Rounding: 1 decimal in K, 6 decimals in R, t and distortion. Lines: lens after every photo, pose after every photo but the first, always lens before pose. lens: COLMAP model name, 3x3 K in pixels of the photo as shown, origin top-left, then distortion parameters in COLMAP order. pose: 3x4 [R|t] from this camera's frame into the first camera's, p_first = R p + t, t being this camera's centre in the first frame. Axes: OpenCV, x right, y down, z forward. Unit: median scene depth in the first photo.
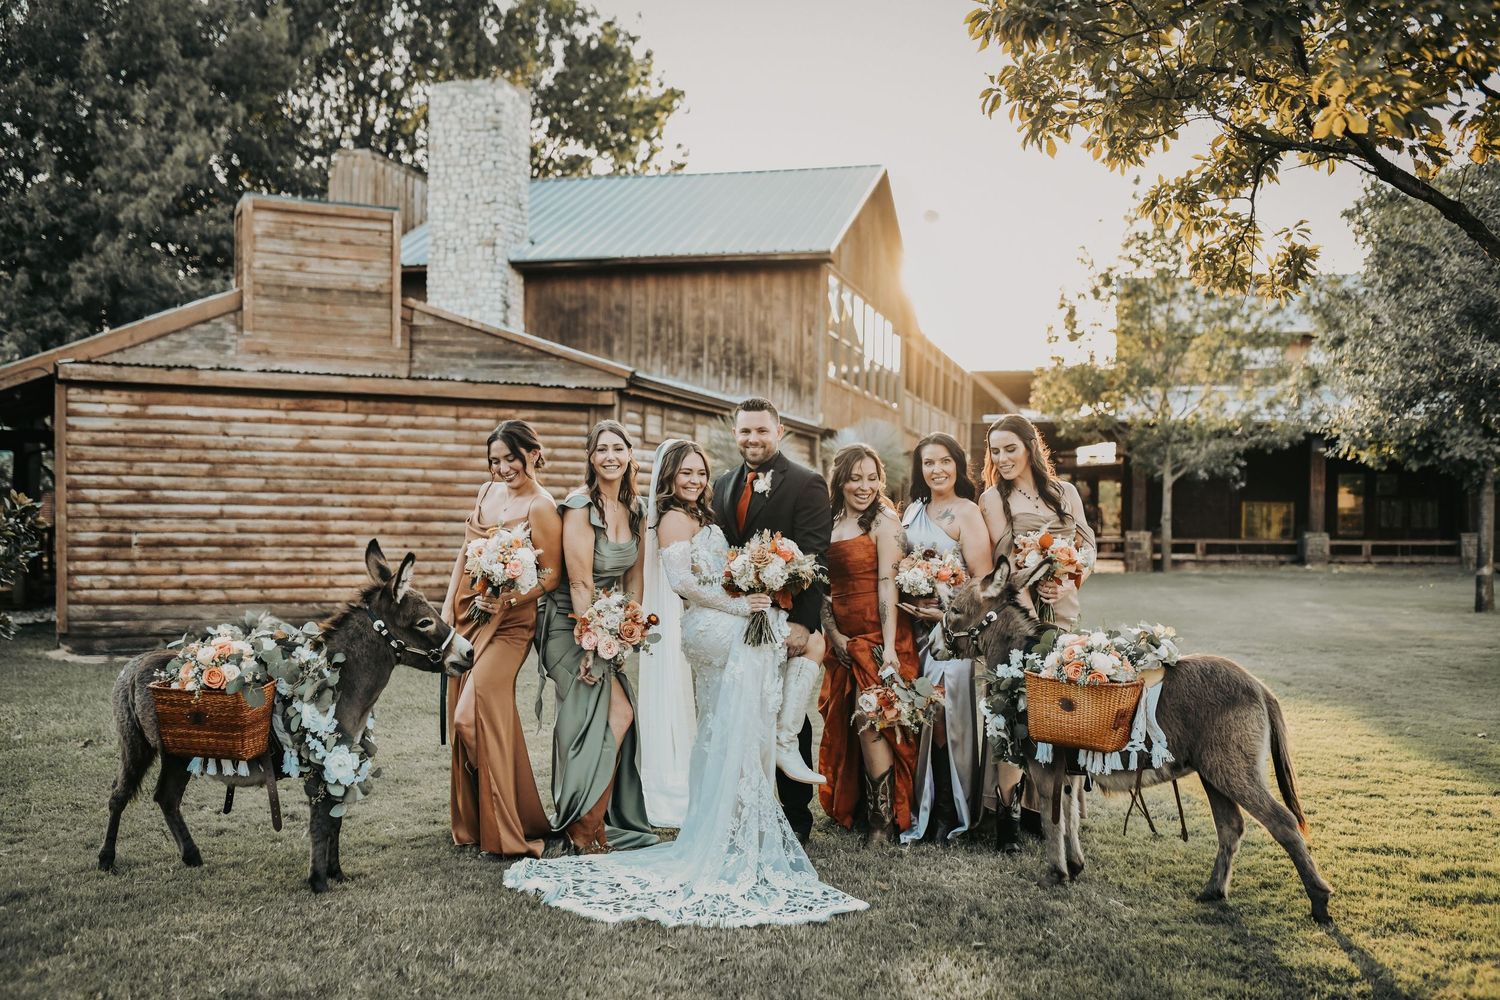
lens RADIAL K [[1452.2, 0, 761.5], [0, 1452.2, 498.1], [0, 0, 1]] dist [-0.061890, 0.088808]
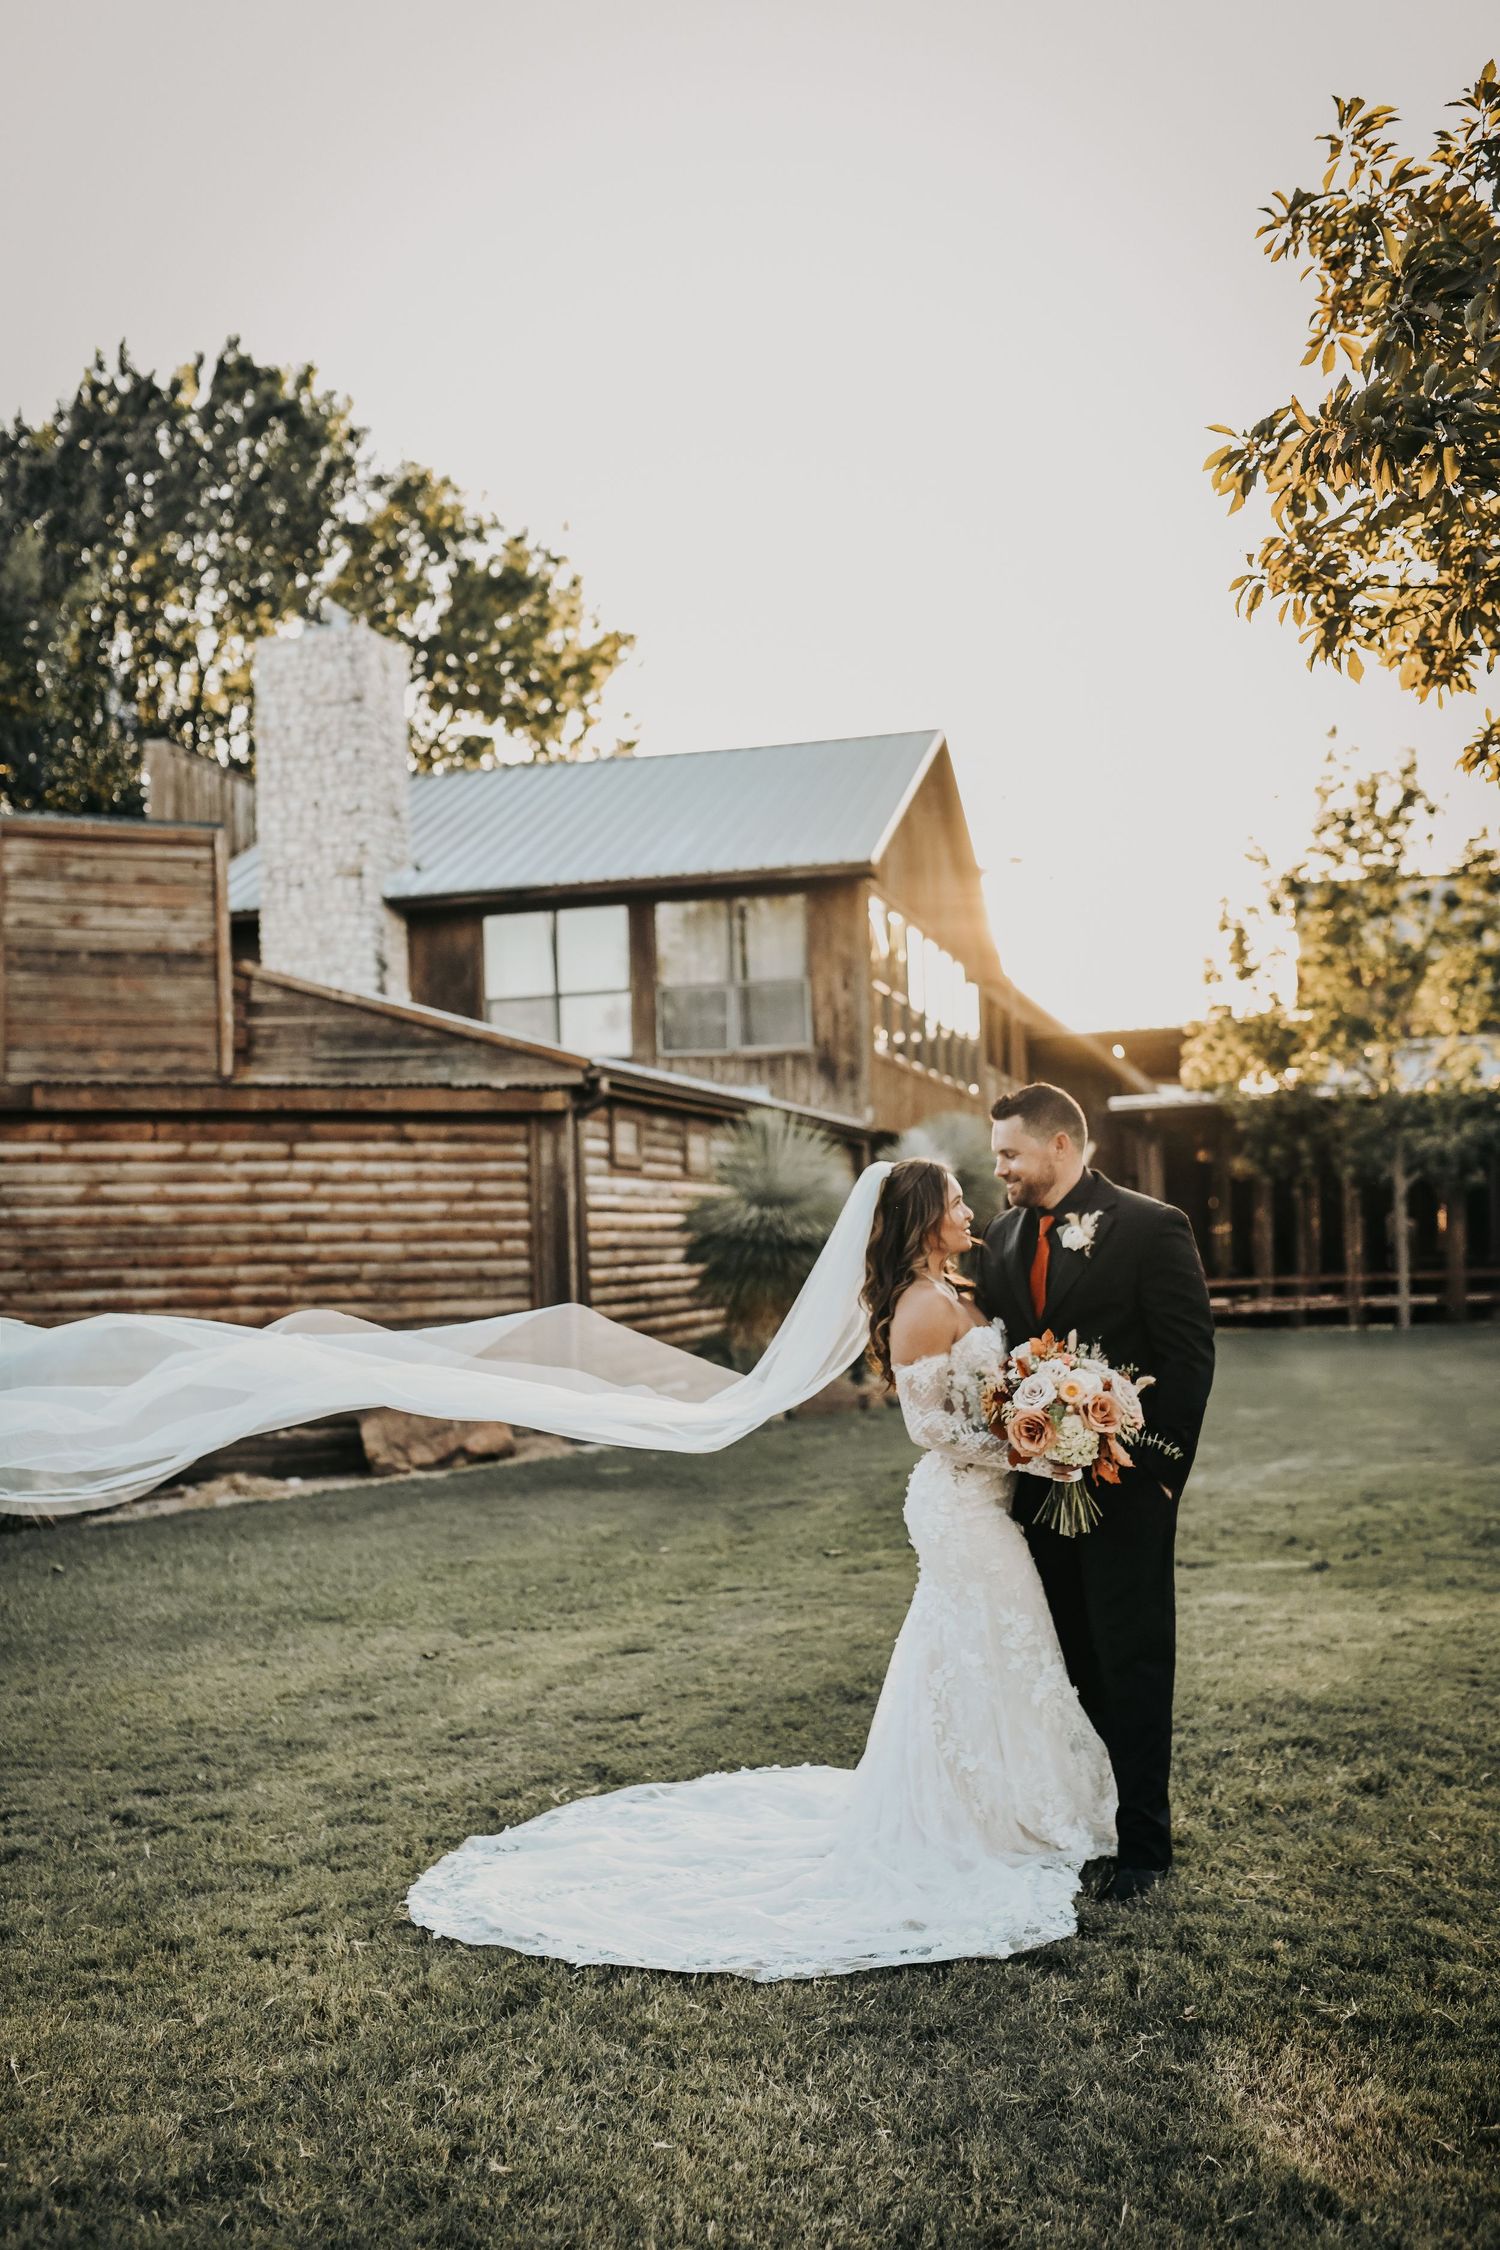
lens RADIAL K [[2178.3, 0, 751.8], [0, 2178.3, 1122.3], [0, 0, 1]] dist [-0.061890, 0.088808]
pose [[0.998971, -0.045343, -0.000601, -0.018536], [0.045249, 0.997606, -0.052304, -0.004485], [0.002971, 0.052223, 0.998631, 0.029748]]
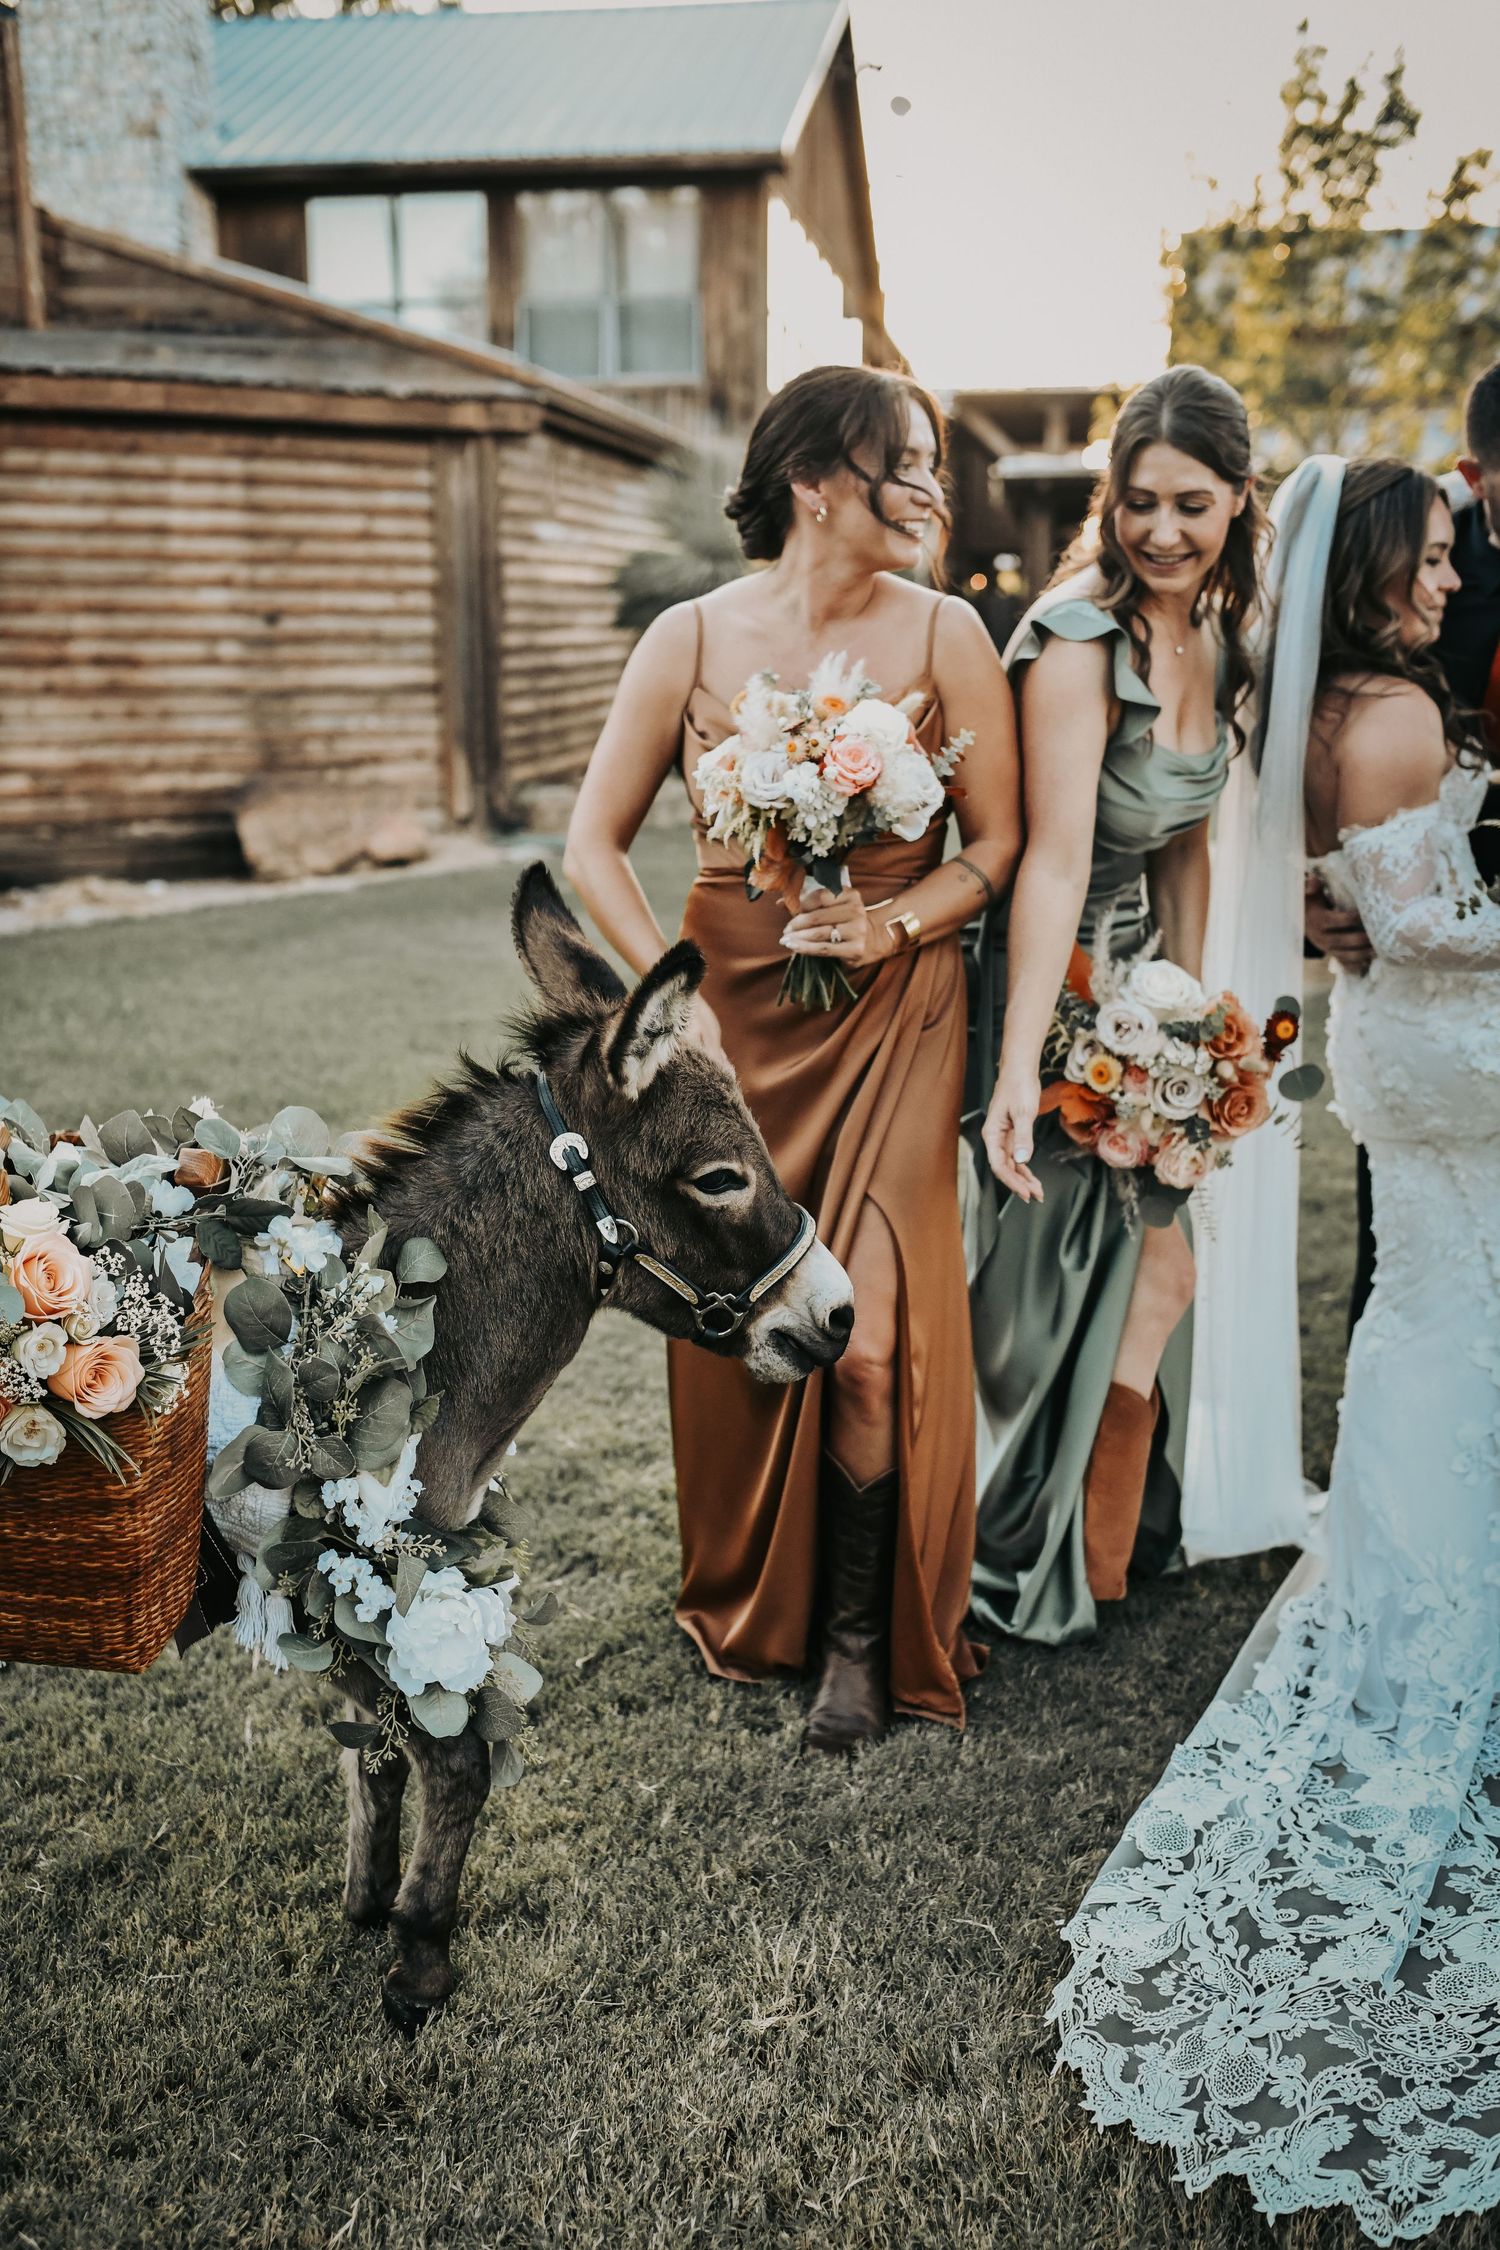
lens RADIAL K [[2178.3, 0, 751.8], [0, 2178.3, 1122.3], [0, 0, 1]] dist [-0.061890, 0.088808]
pose [[0.994664, -0.034162, 0.097343, -0.089166], [0.010644, 0.972527, 0.232545, -0.002626], [-0.102613, -0.230268, 0.967702, 0.188222]]
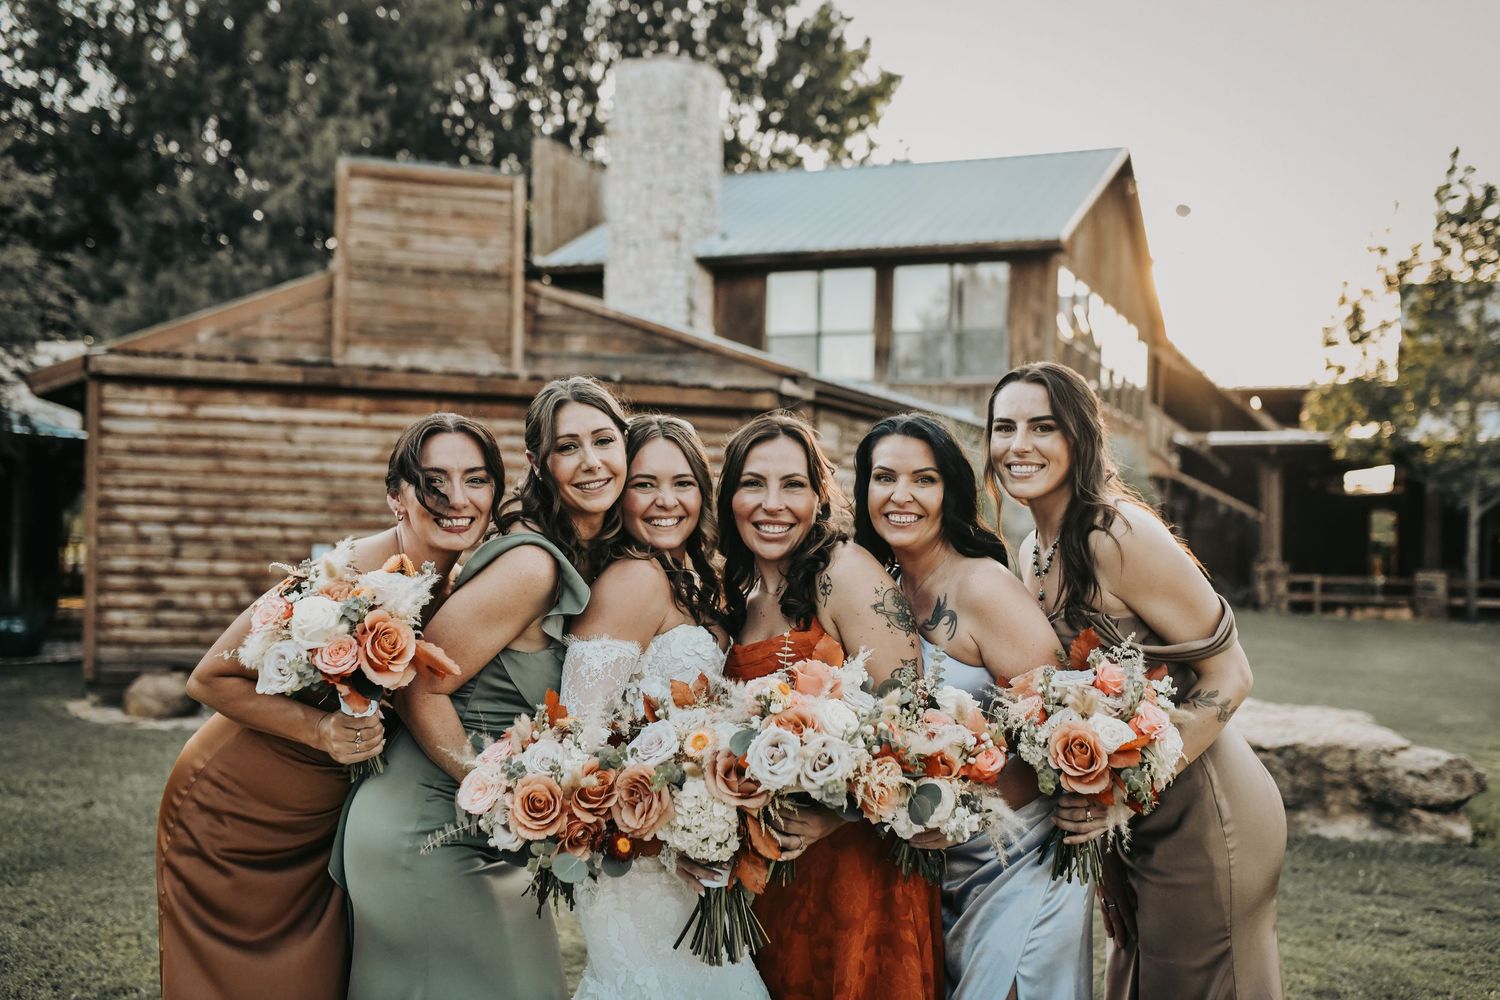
lens RADIAL K [[1449.9, 0, 755.7], [0, 1449.9, 497.1], [0, 0, 1]] dist [-0.063010, 0.071942]
pose [[0.985526, 0.011598, -0.169127, 0.024456], [-0.014528, 0.999765, -0.016099, -0.003007], [0.168900, 0.018323, 0.985463, 0.213047]]
